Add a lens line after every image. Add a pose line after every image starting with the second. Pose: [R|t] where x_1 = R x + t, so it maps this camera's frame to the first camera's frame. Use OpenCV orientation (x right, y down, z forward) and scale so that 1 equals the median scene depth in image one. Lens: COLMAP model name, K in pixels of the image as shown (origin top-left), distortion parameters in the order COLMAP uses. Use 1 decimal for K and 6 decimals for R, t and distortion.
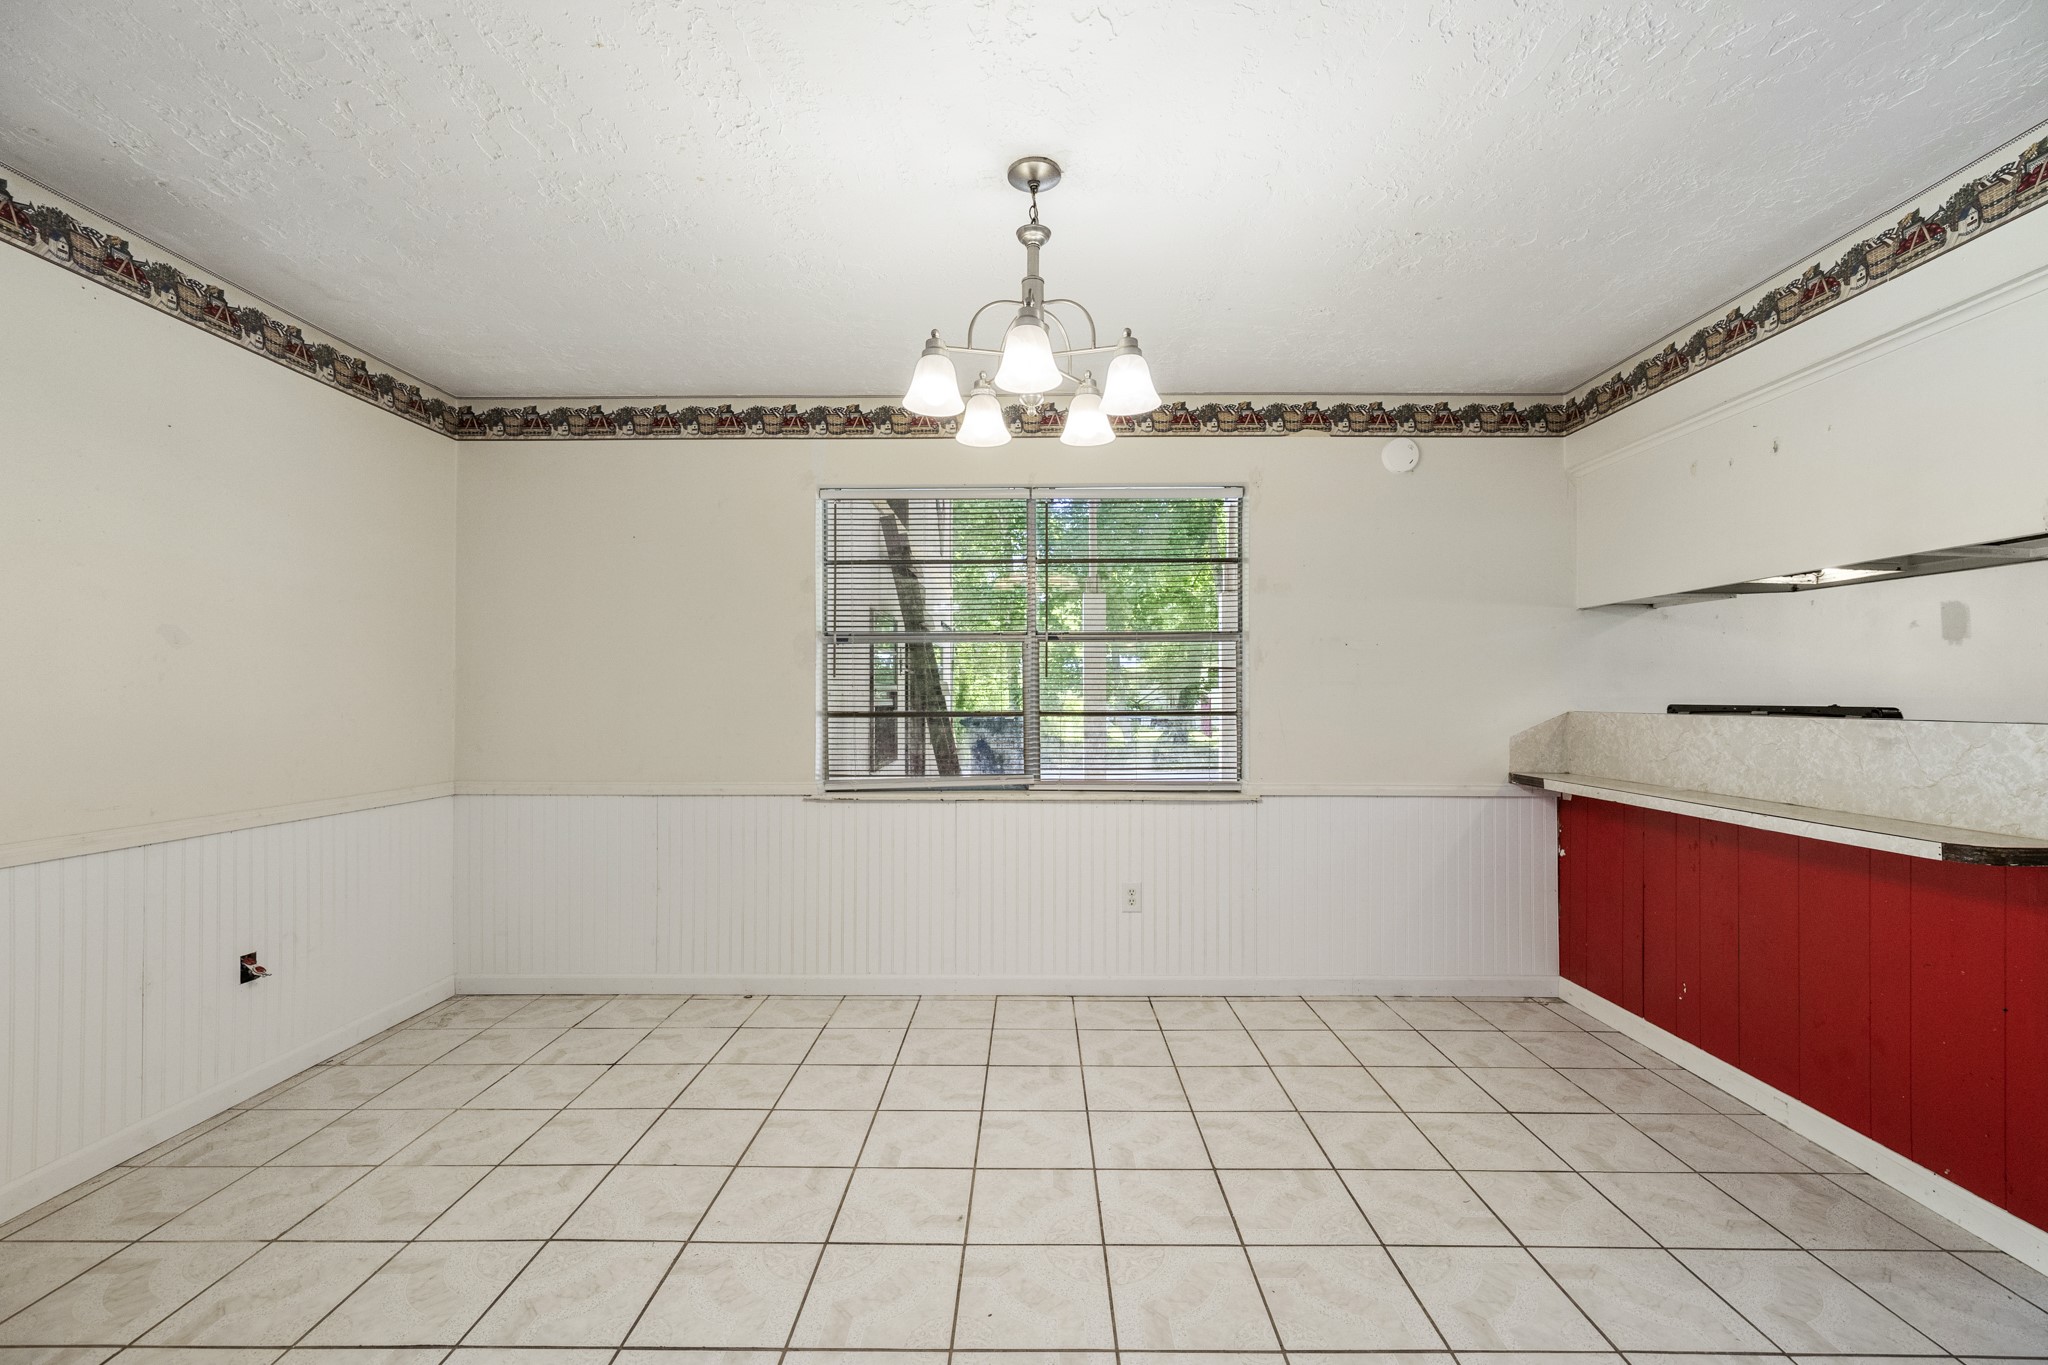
lens RADIAL K [[862.5, 0, 1021.4], [0, 862.5, 696.4], [0, 0, 1]] dist [-0.000806, 0.000286]
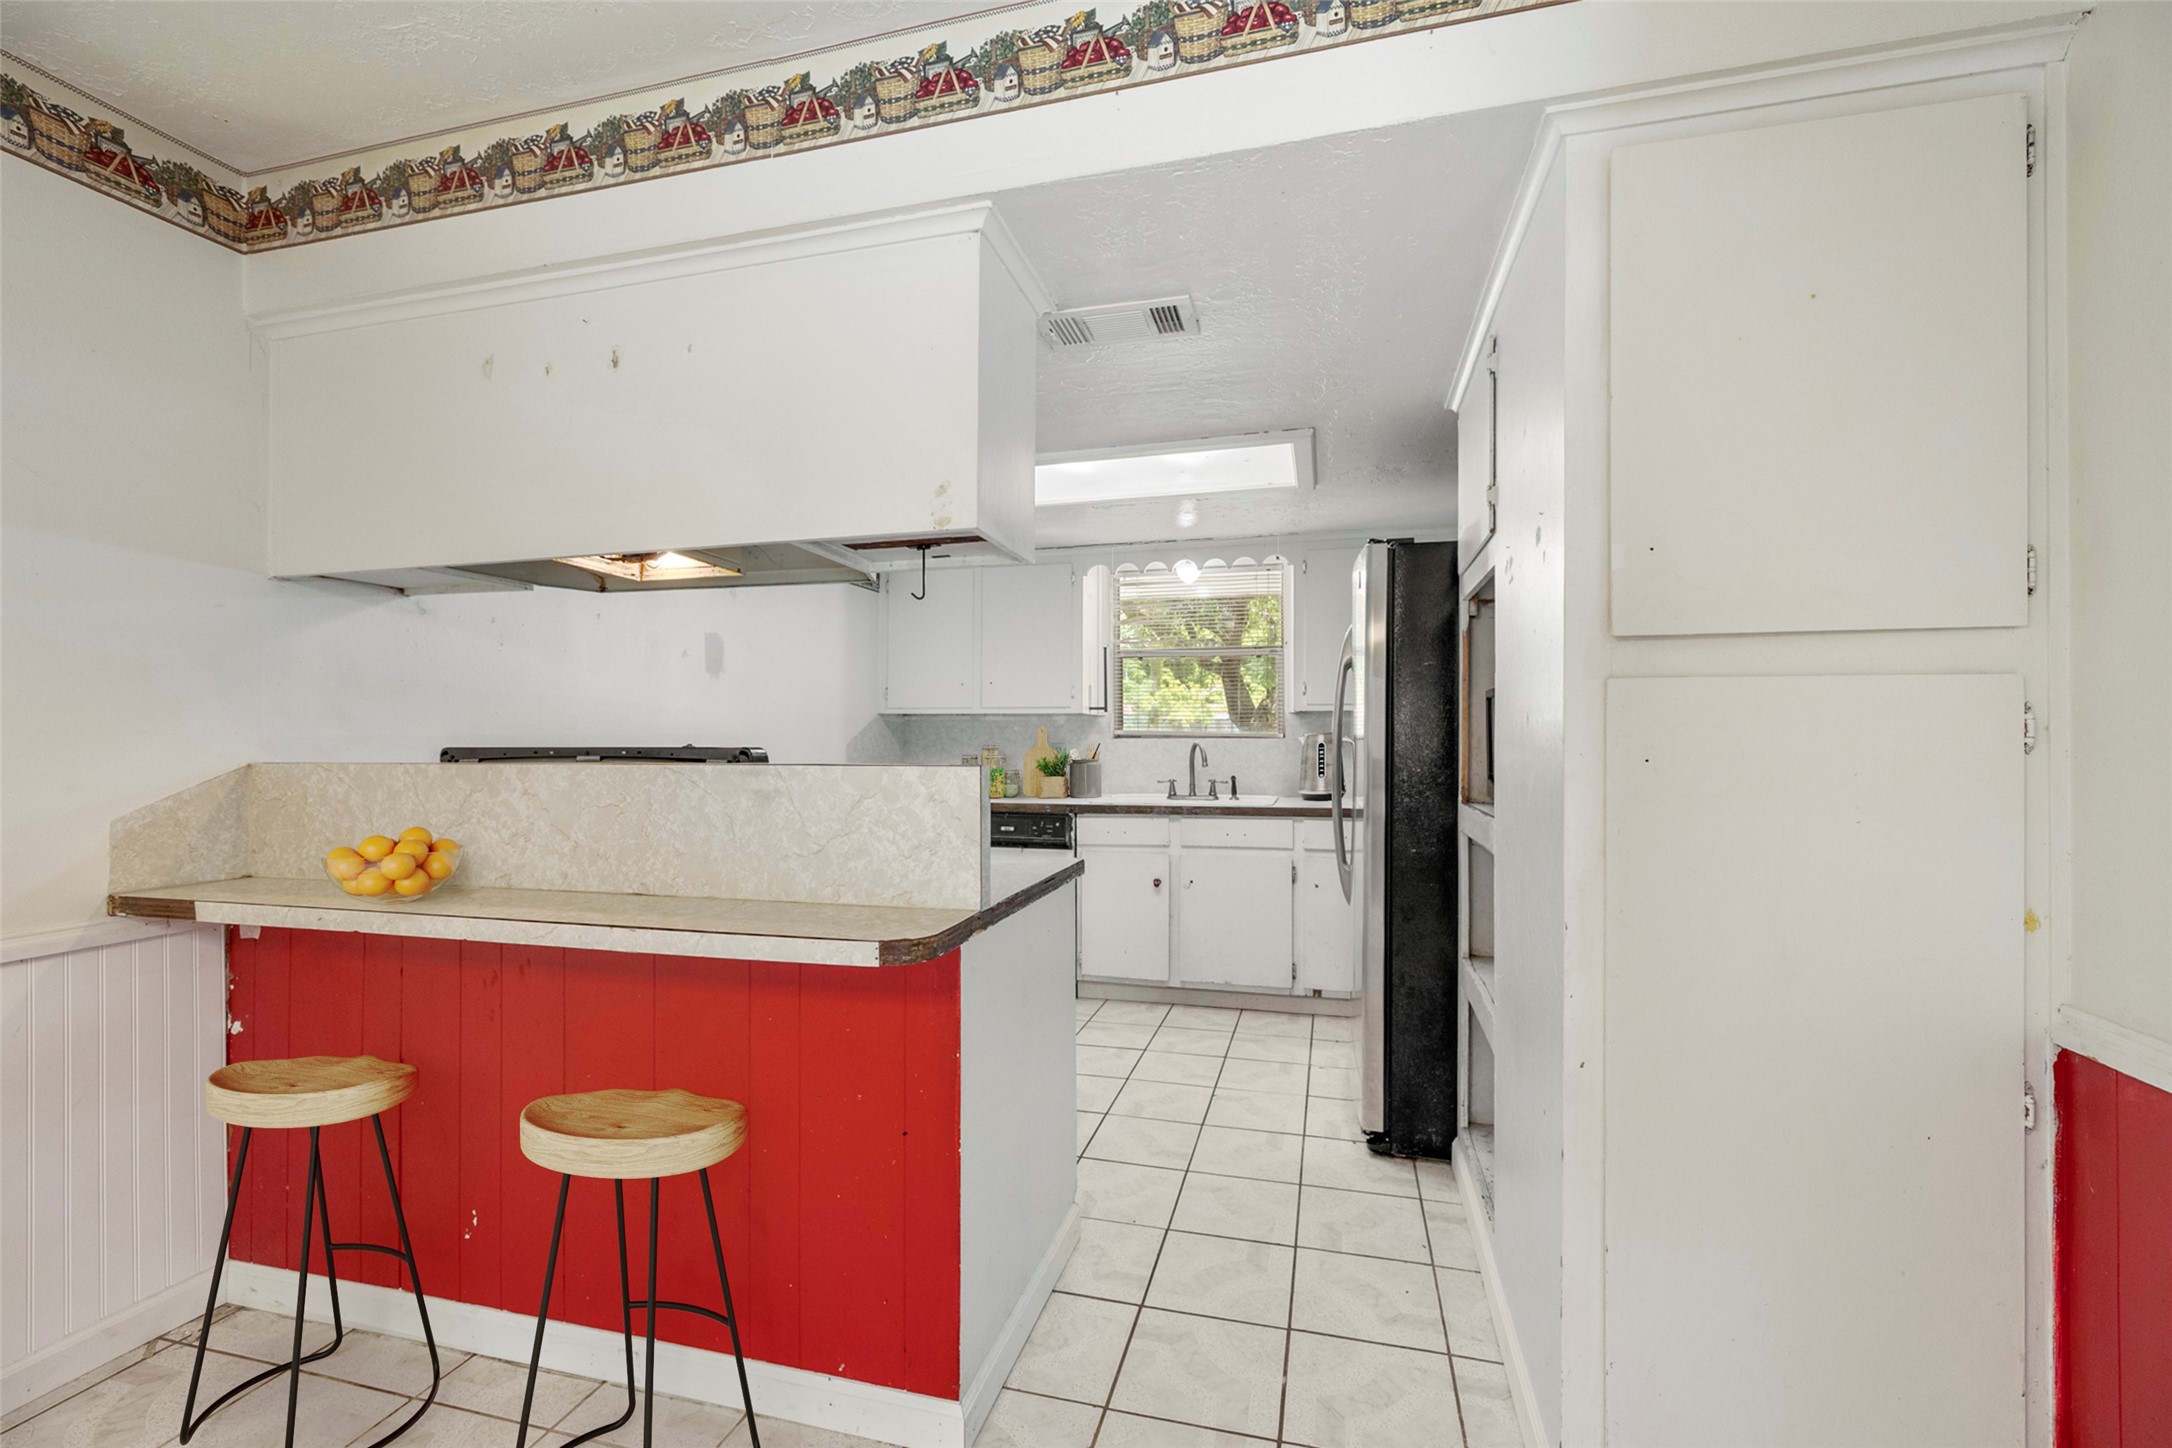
lens RADIAL K [[914.8, 0, 1099.4], [0, 914.8, 723.5], [0, 0, 1]] dist [-0.000806, 0.000286]
pose [[0.243628, 0.007156, 0.969842, 0.247009], [0.004585, 0.999953, -0.008529, 0.000057], [-0.969858, 0.006524, 0.243583, 0.408611]]
